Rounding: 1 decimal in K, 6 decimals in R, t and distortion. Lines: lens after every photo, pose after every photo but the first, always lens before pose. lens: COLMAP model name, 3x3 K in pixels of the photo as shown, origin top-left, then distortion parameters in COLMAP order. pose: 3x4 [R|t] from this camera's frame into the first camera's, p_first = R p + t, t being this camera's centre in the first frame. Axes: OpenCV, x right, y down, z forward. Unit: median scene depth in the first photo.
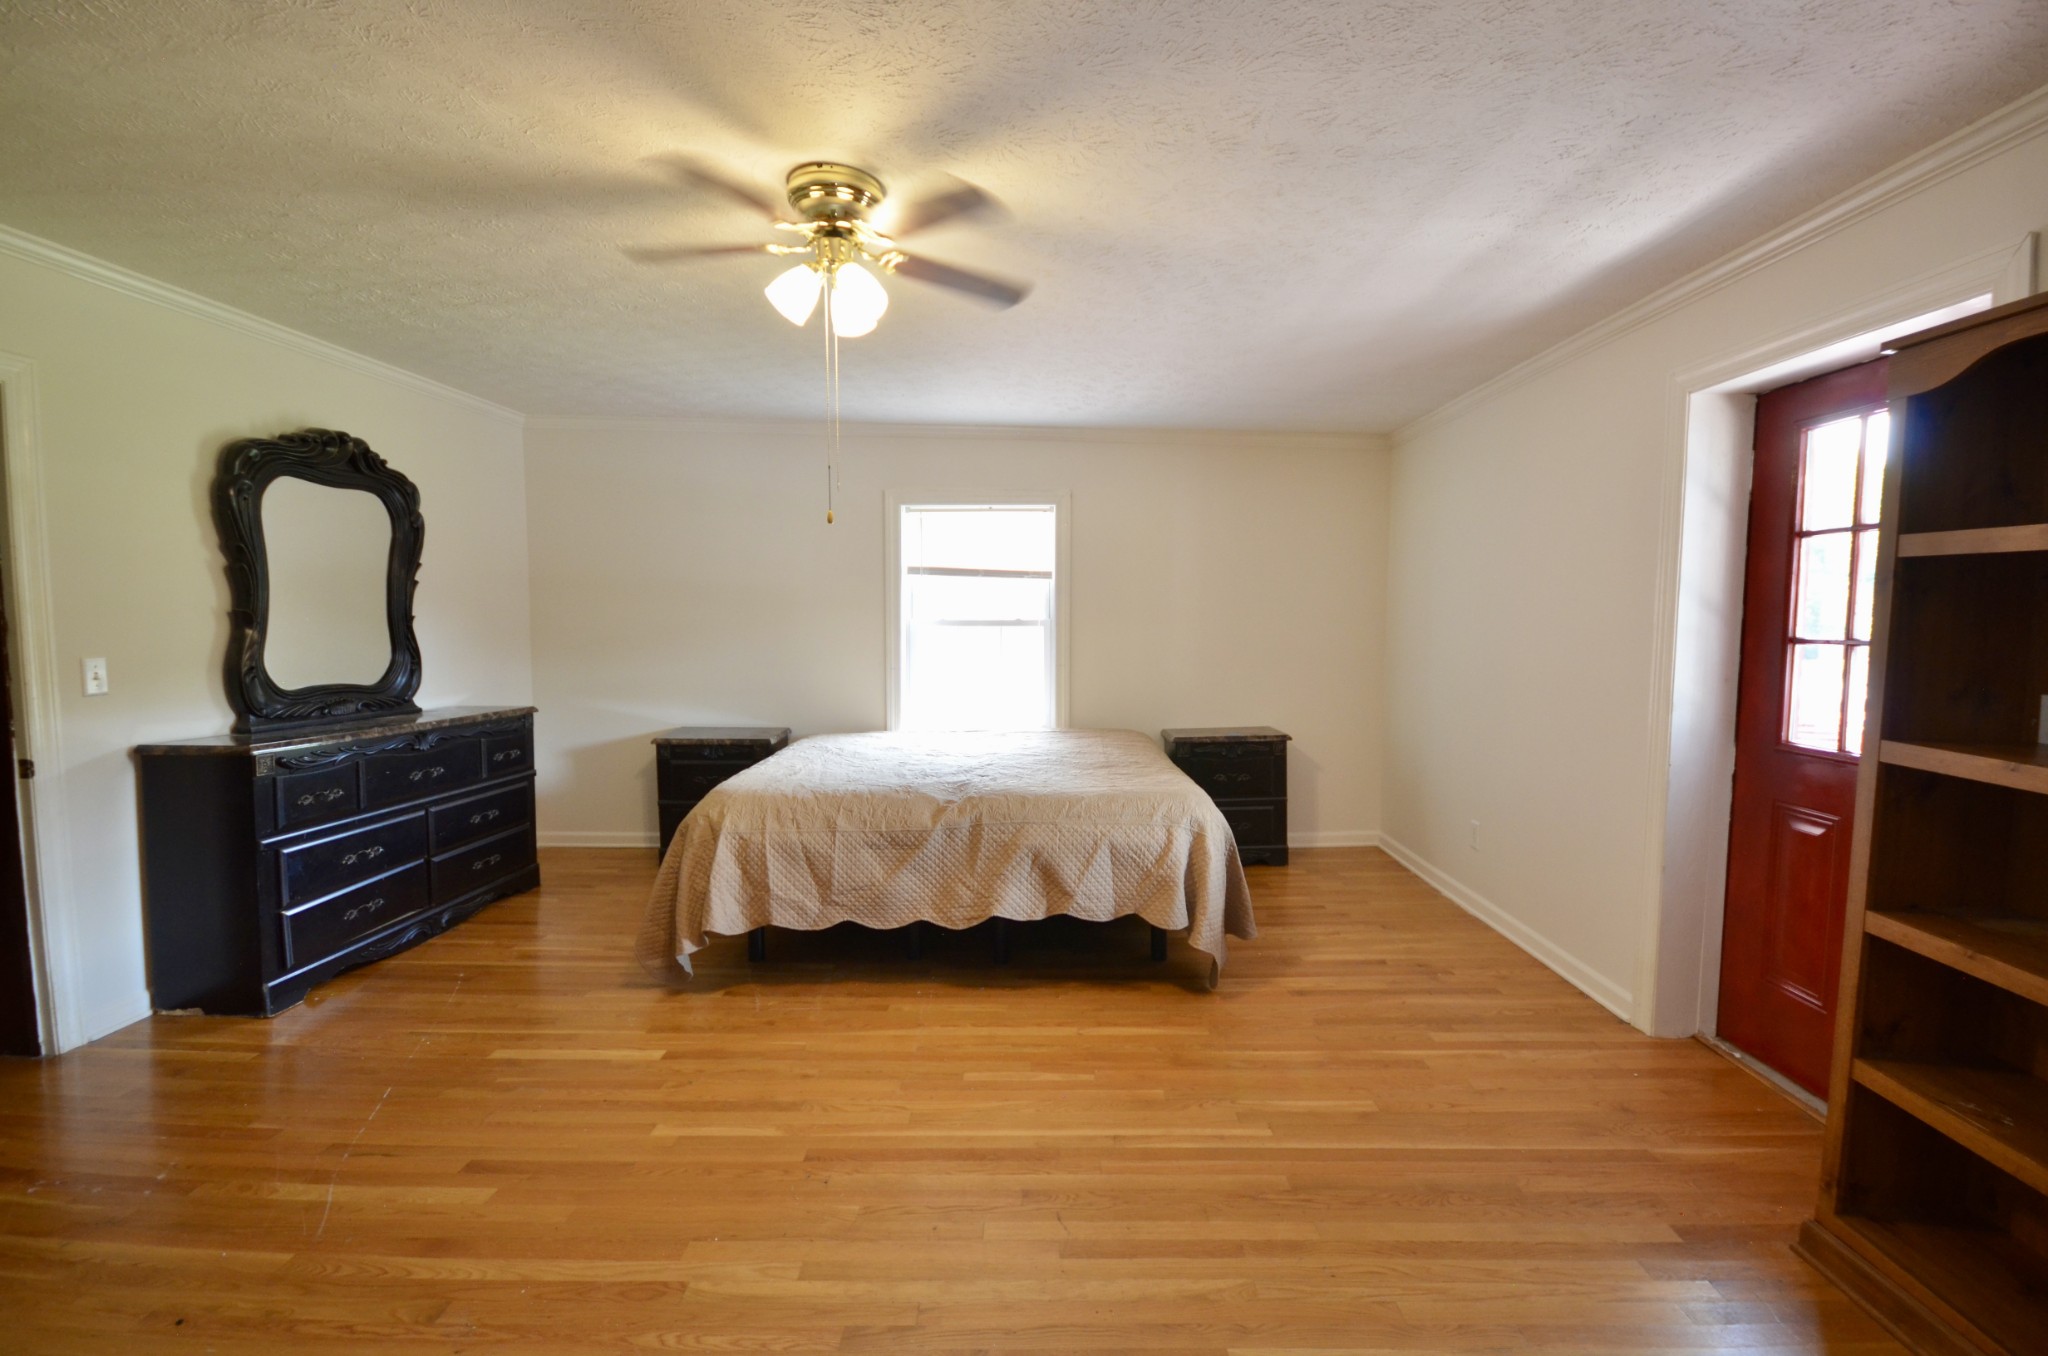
lens RADIAL K [[907.5, 0, 1032.2], [0, 907.5, 682.8], [0, 0, 1]] dist [-0.005892, -0.002109]
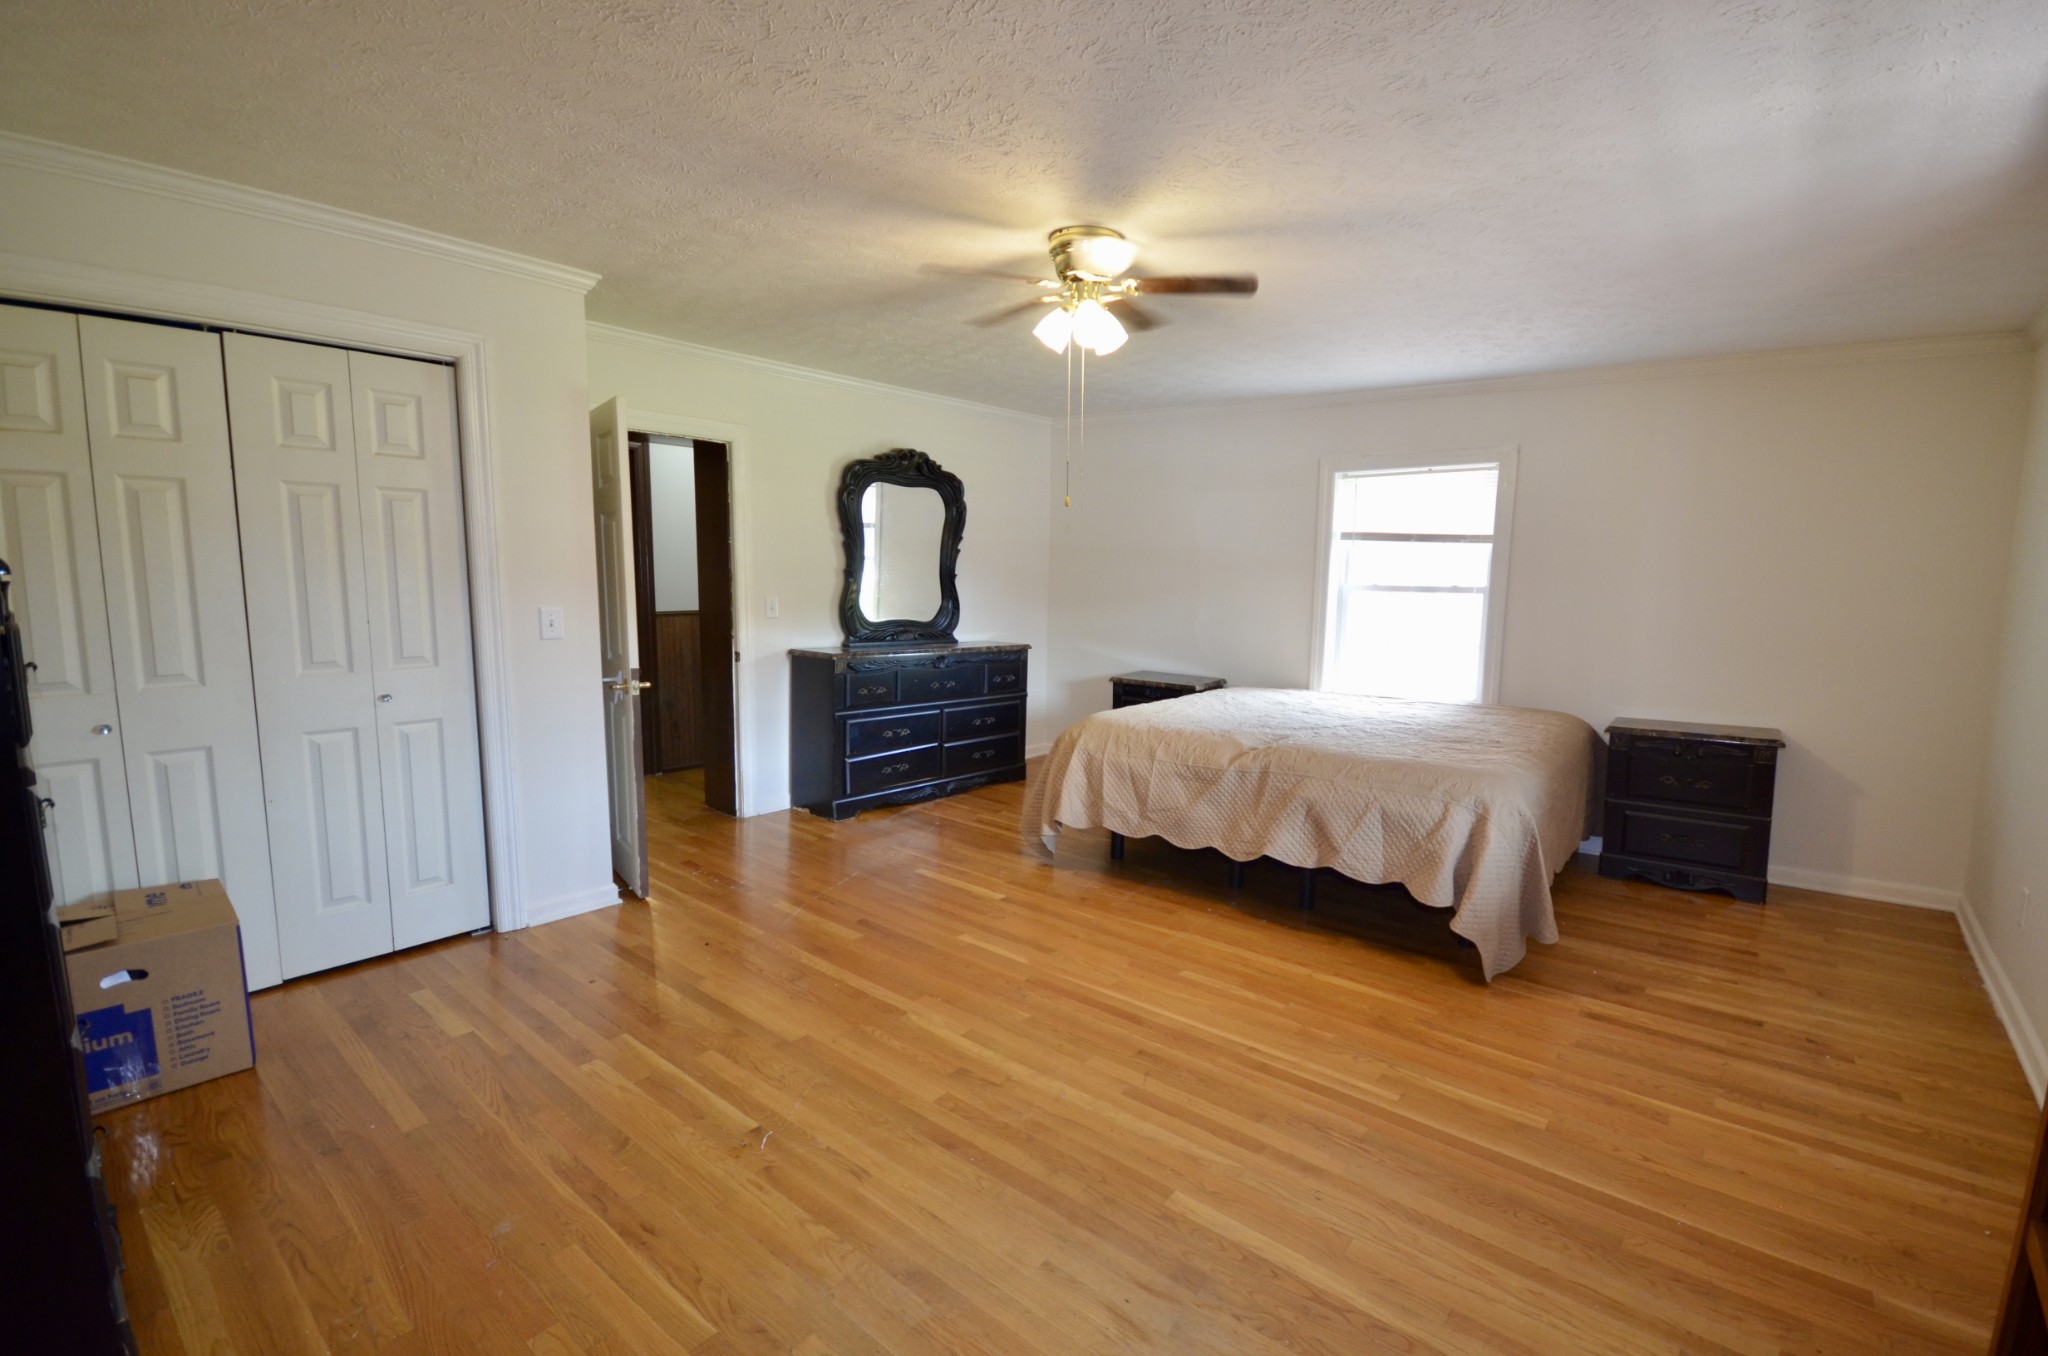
lens RADIAL K [[907.5, 0, 1019.6], [0, 907.5, 682.3], [0, 0, 1]] dist [-0.005892, -0.002109]
pose [[0.763002, 0.087307, -0.640472, 0.405936], [-0.061560, 0.996147, 0.062454, -0.001319], [0.643458, -0.008225, 0.765438, -0.028868]]
